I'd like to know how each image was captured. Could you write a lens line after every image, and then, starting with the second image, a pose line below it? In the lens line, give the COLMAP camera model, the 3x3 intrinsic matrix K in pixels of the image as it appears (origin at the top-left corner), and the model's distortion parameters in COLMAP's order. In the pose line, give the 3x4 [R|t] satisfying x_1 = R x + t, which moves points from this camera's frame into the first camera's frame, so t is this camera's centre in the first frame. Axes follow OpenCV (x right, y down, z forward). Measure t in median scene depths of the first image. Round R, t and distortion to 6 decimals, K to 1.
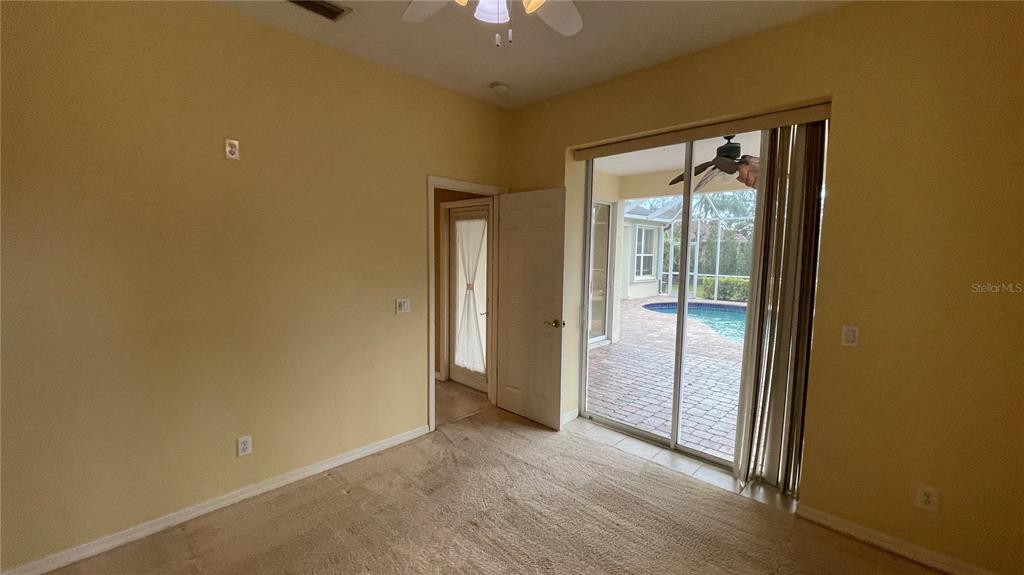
lens RADIAL K [[409.5, 0, 507.8], [0, 409.5, 288.7], [0, 0, 1]] dist [0.000861, -0.000210]
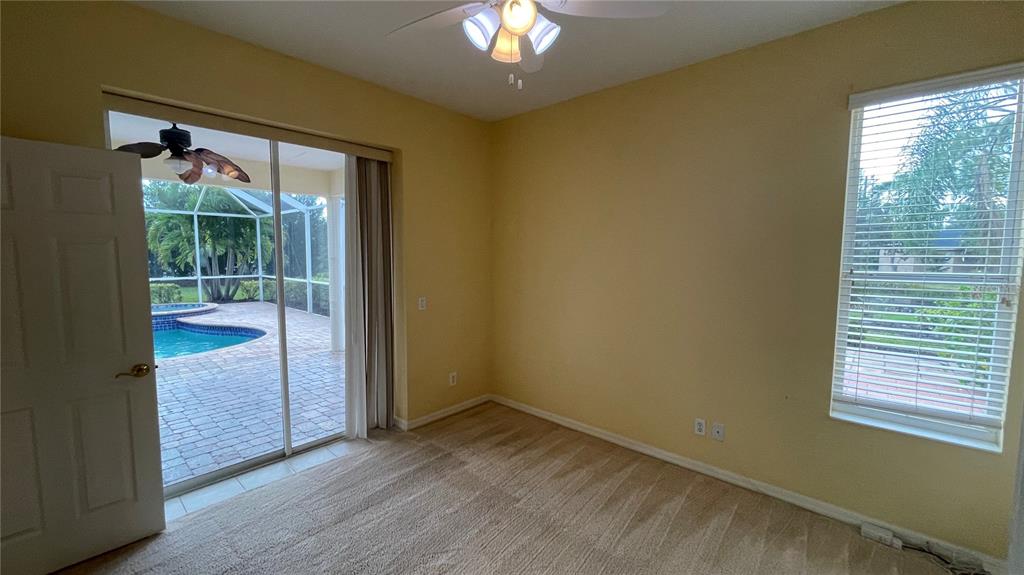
lens RADIAL K [[409.5, 0, 507.8], [0, 409.5, 288.7], [0, 0, 1]] dist [0.000861, -0.000210]
pose [[-0.030796, -0.102925, 0.994212, -0.504435], [0.088309, 0.990514, 0.105277, -0.055109], [-0.995617, 0.091040, -0.021415, 0.434713]]
